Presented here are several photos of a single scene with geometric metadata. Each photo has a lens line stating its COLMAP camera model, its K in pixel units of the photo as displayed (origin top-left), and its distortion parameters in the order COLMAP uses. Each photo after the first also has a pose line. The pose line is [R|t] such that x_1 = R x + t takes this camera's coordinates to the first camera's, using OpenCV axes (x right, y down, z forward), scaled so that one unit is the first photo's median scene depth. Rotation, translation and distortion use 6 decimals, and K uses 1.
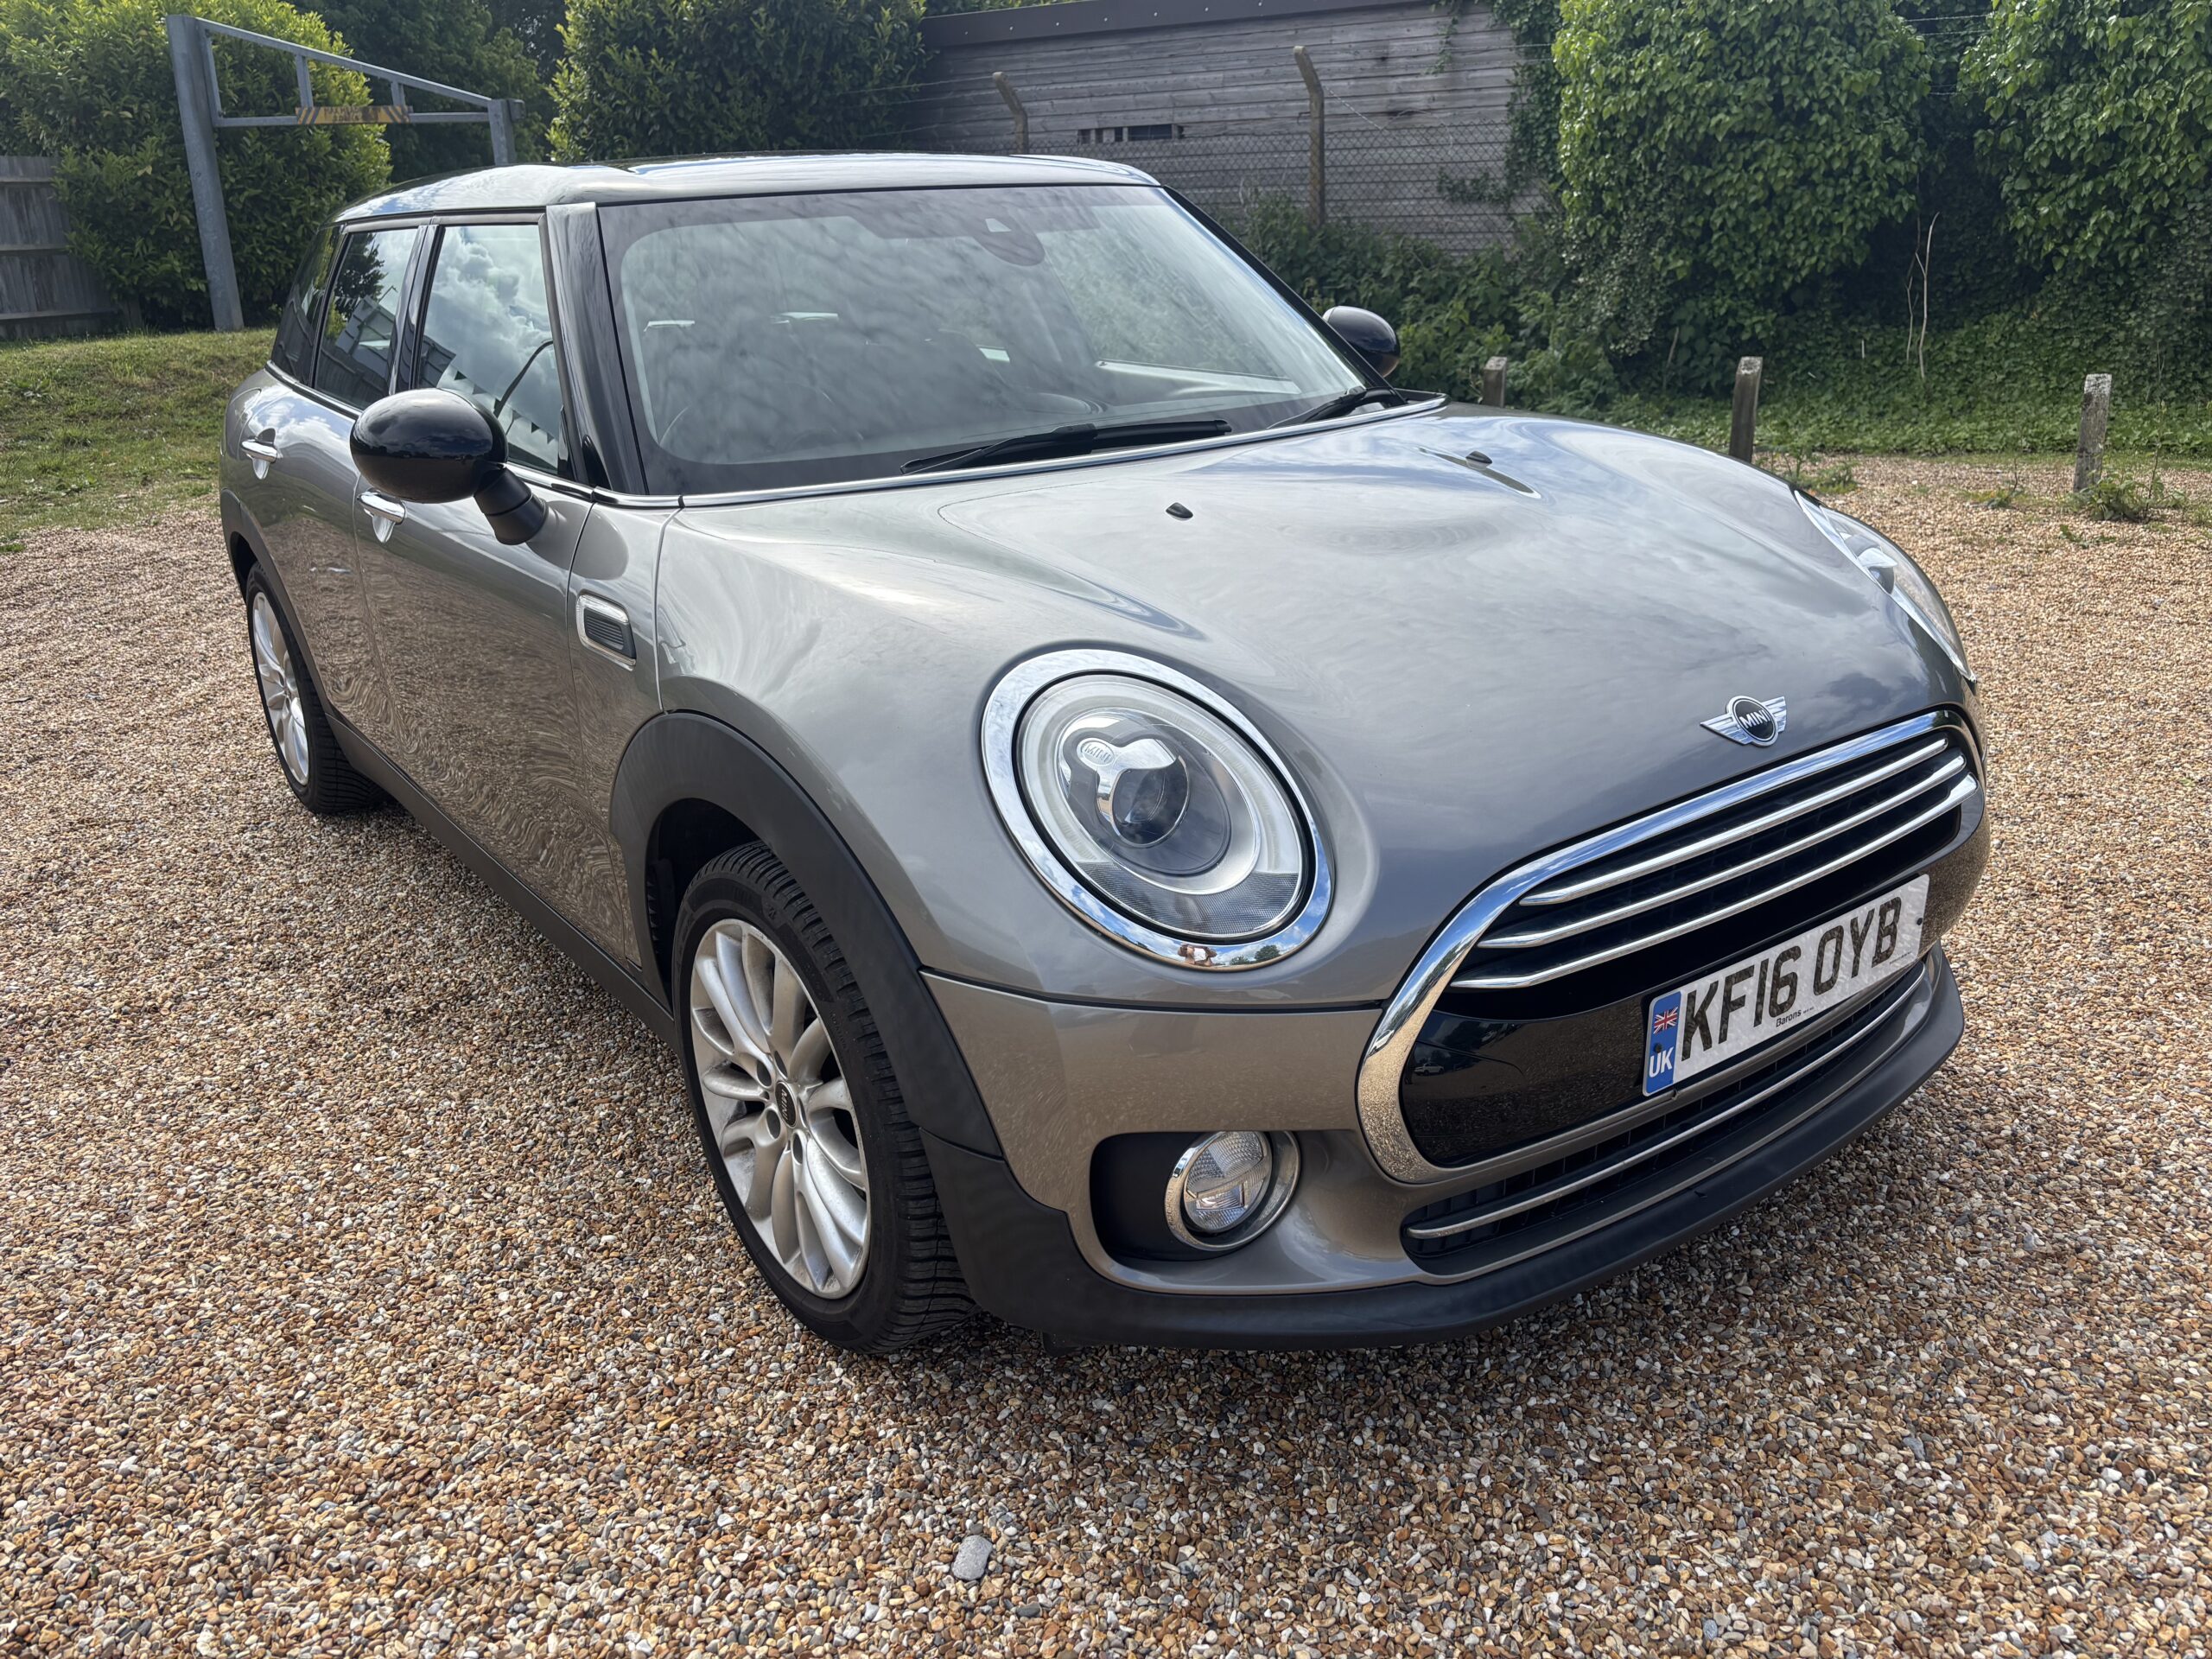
lens RADIAL K [[1684.3, 0, 1118.0], [0, 1684.3, 800.8], [0, 0, 1]] dist [0.045812, -0.042620]
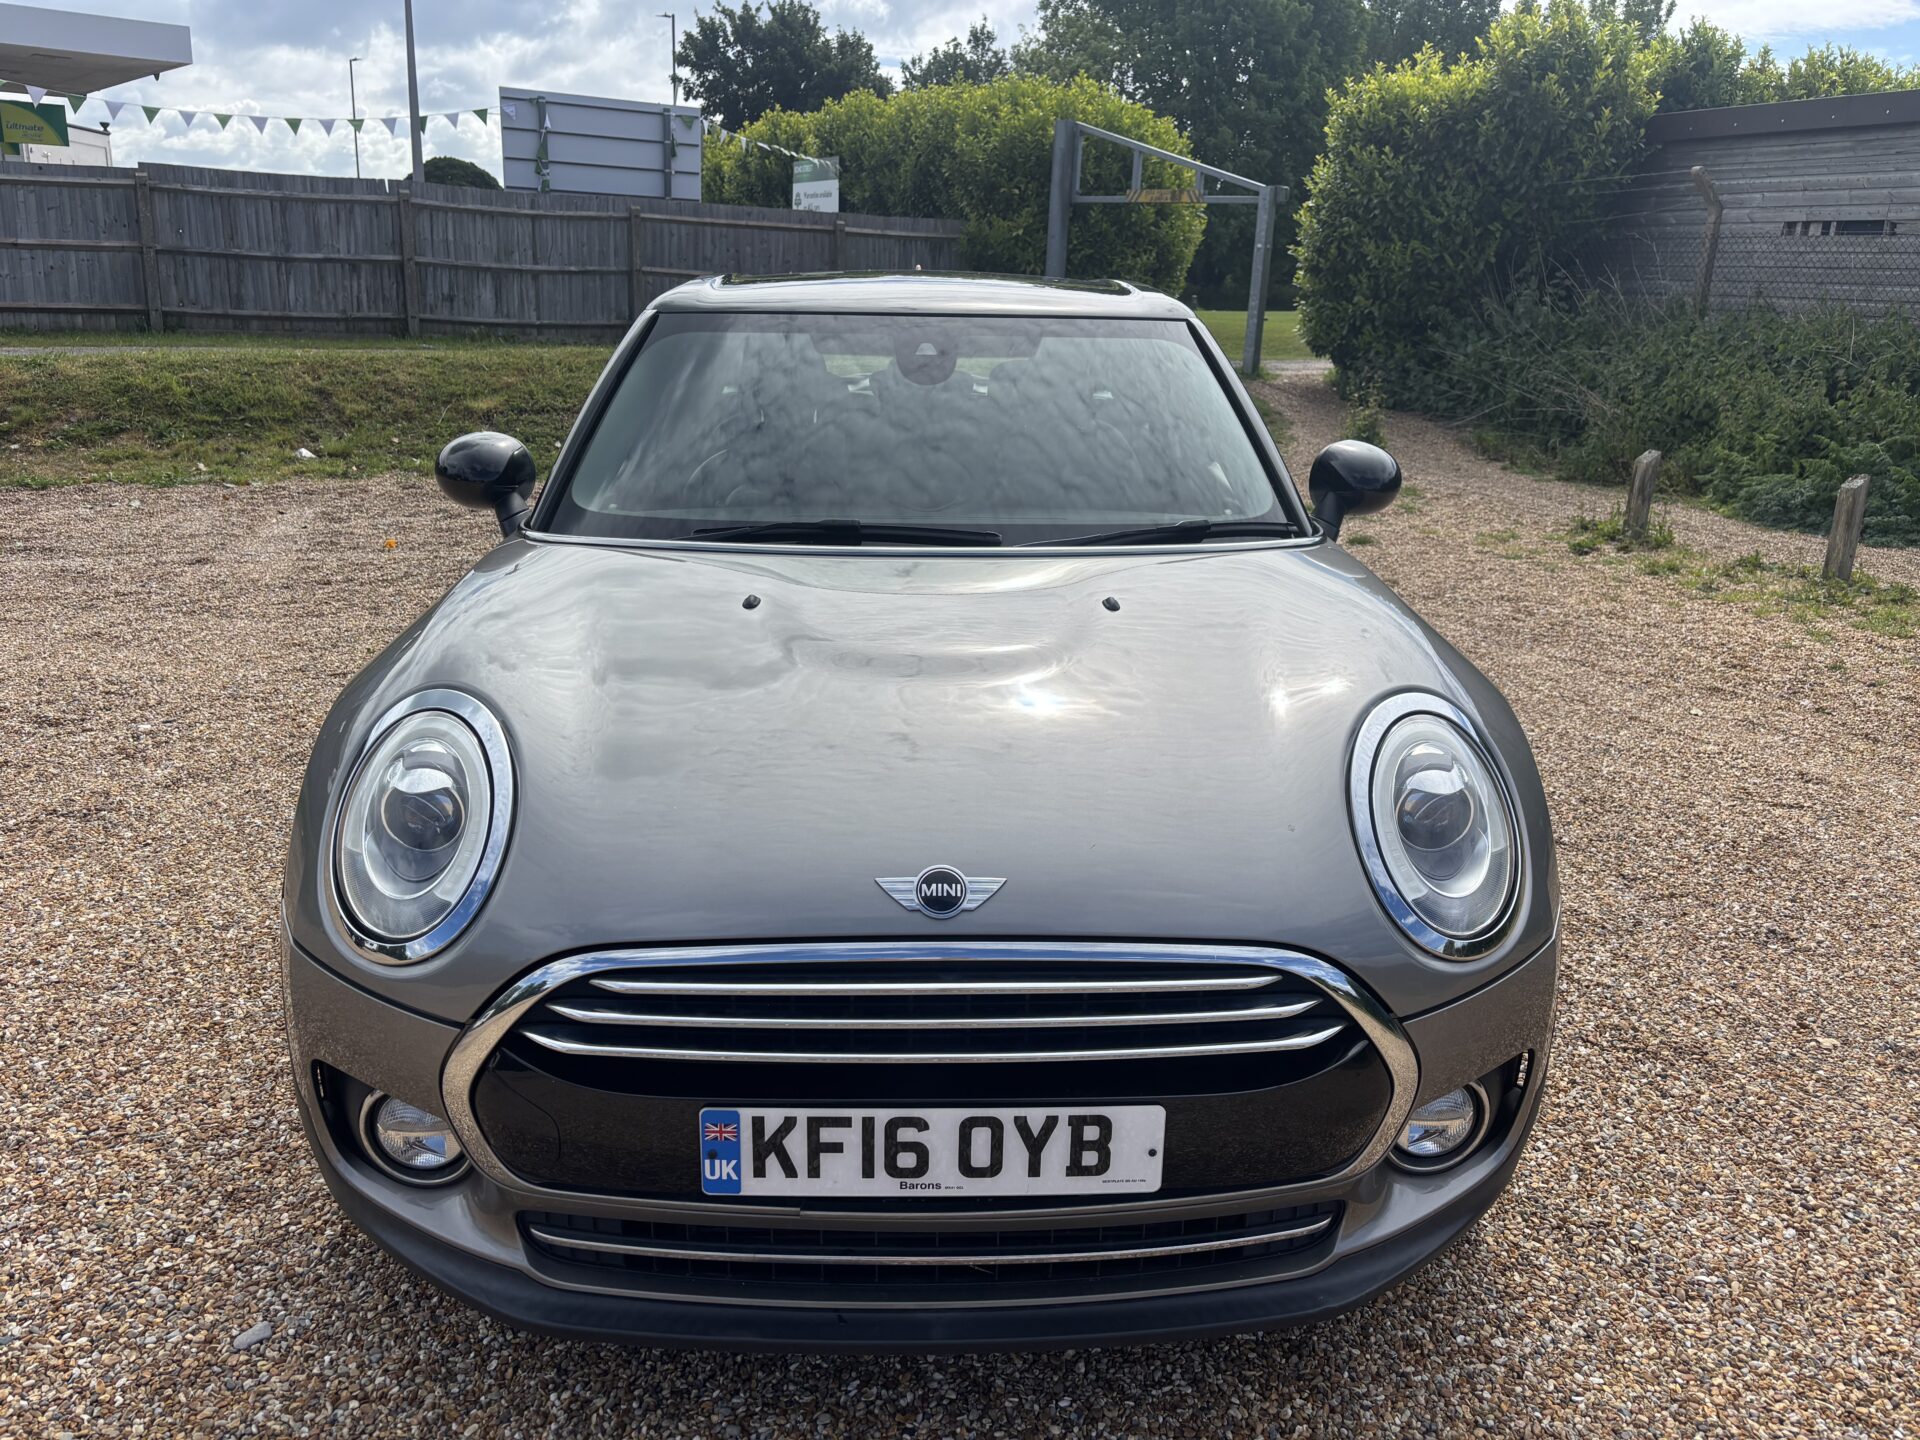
lens RADIAL K [[1462.0, 0, 970.4], [0, 1462.0, 695.0], [0, 0, 1]] dist [0.045812, -0.042620]
pose [[0.819953, 0.206144, -0.534024, 0.752237], [-0.233036, 0.972310, 0.017523, -0.164620], [0.522850, 0.110079, 0.845287, 0.212627]]
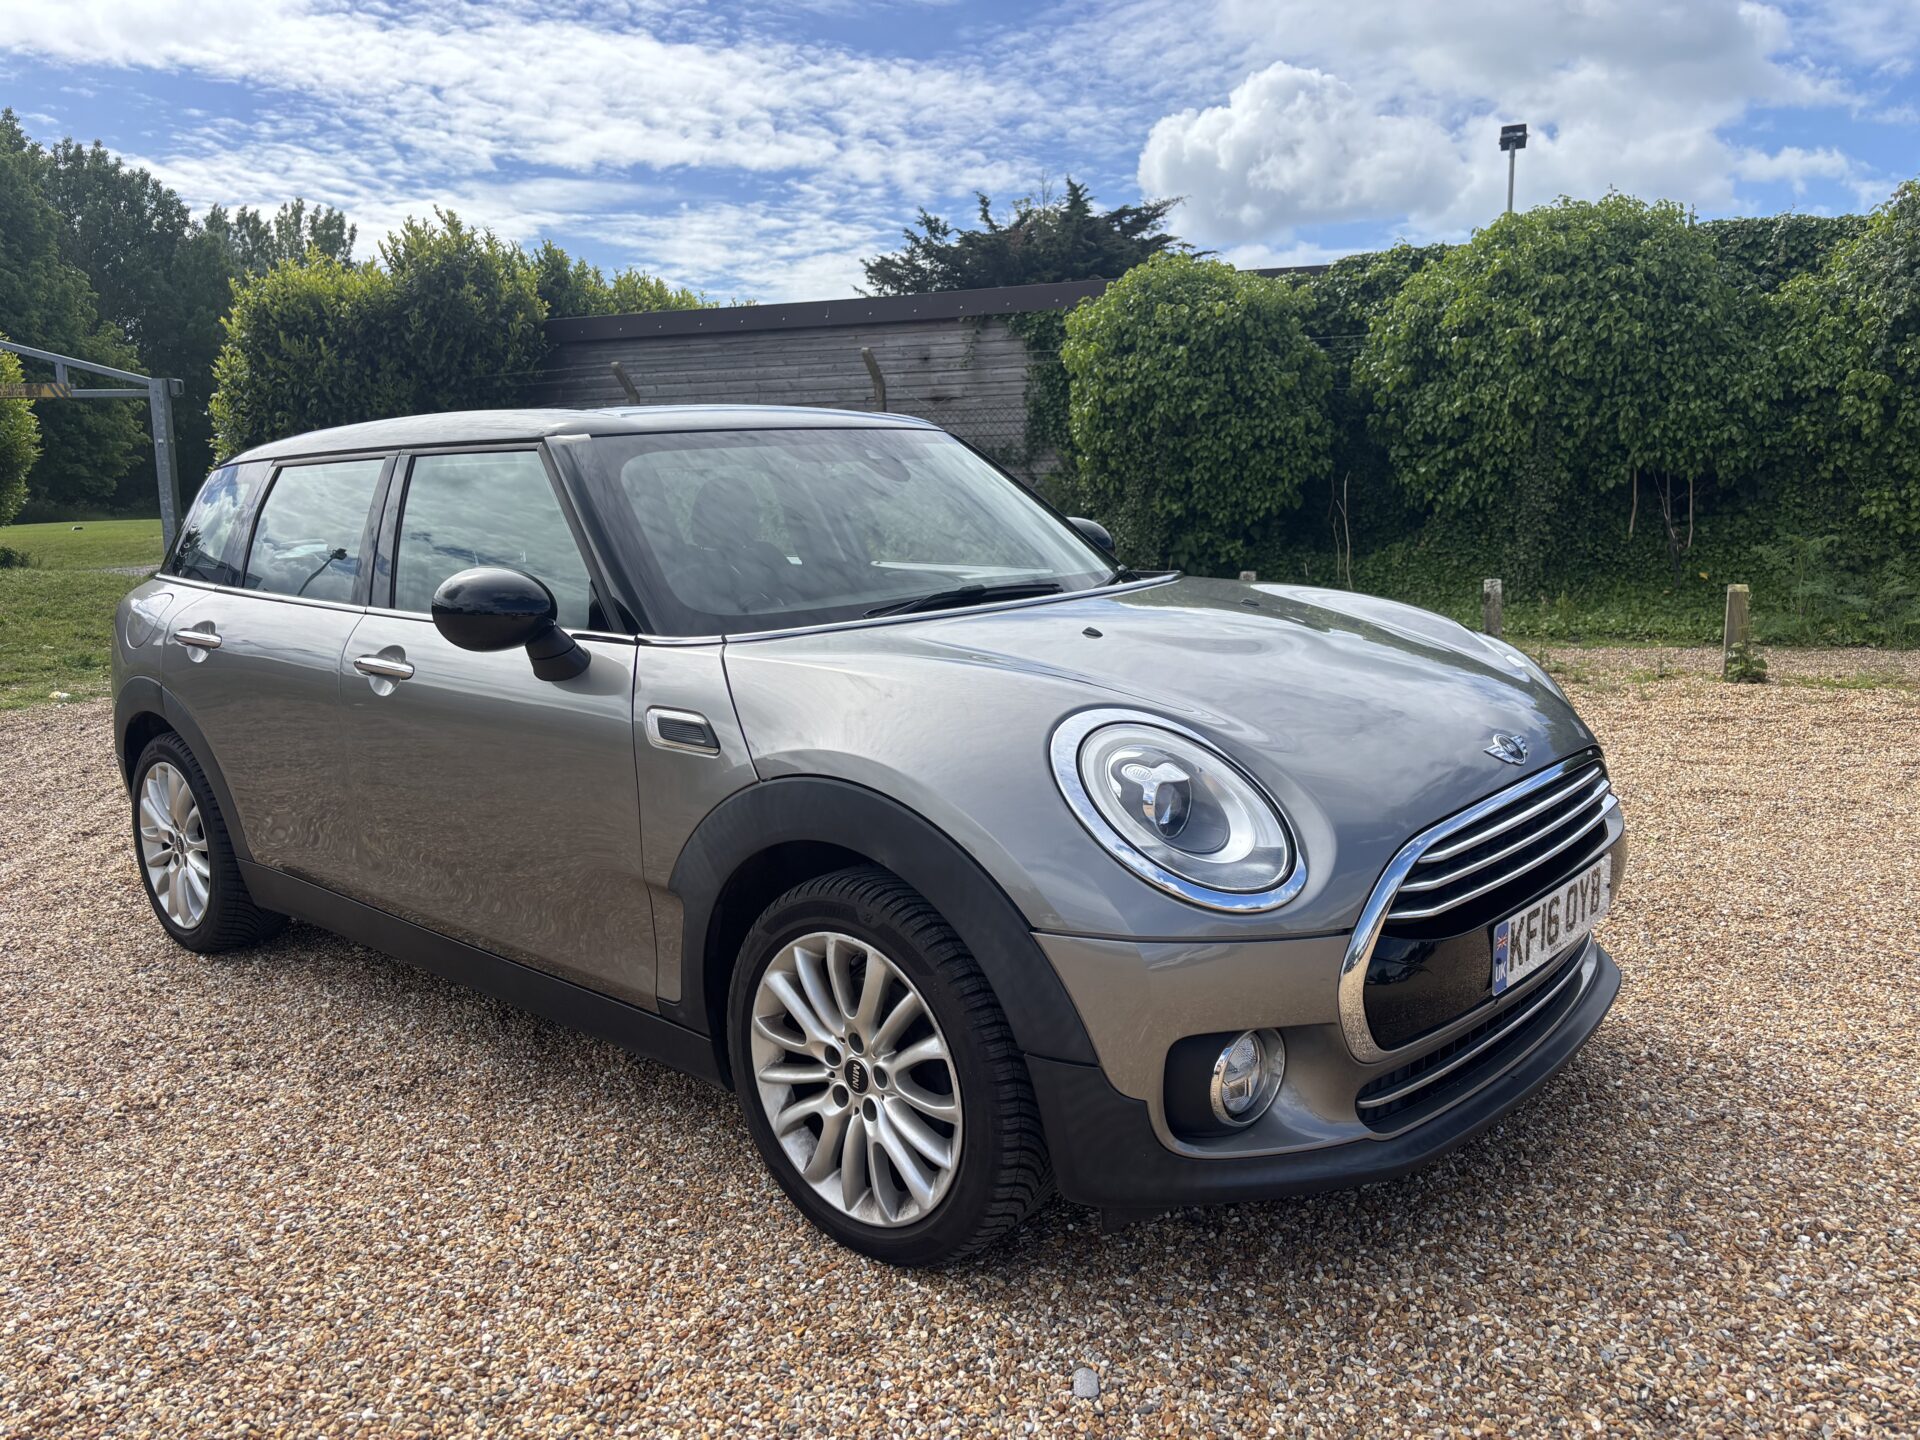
lens RADIAL K [[1455.1, 0, 956.1], [0, 1455.1, 702.3], [0, 0, 1]] dist [0.060867, -0.063123]
pose [[0.978852, -0.031398, 0.202145, -0.335346], [0.067731, 0.982161, -0.175422, 0.097340], [-0.193031, 0.185404, 0.963517, -0.159422]]
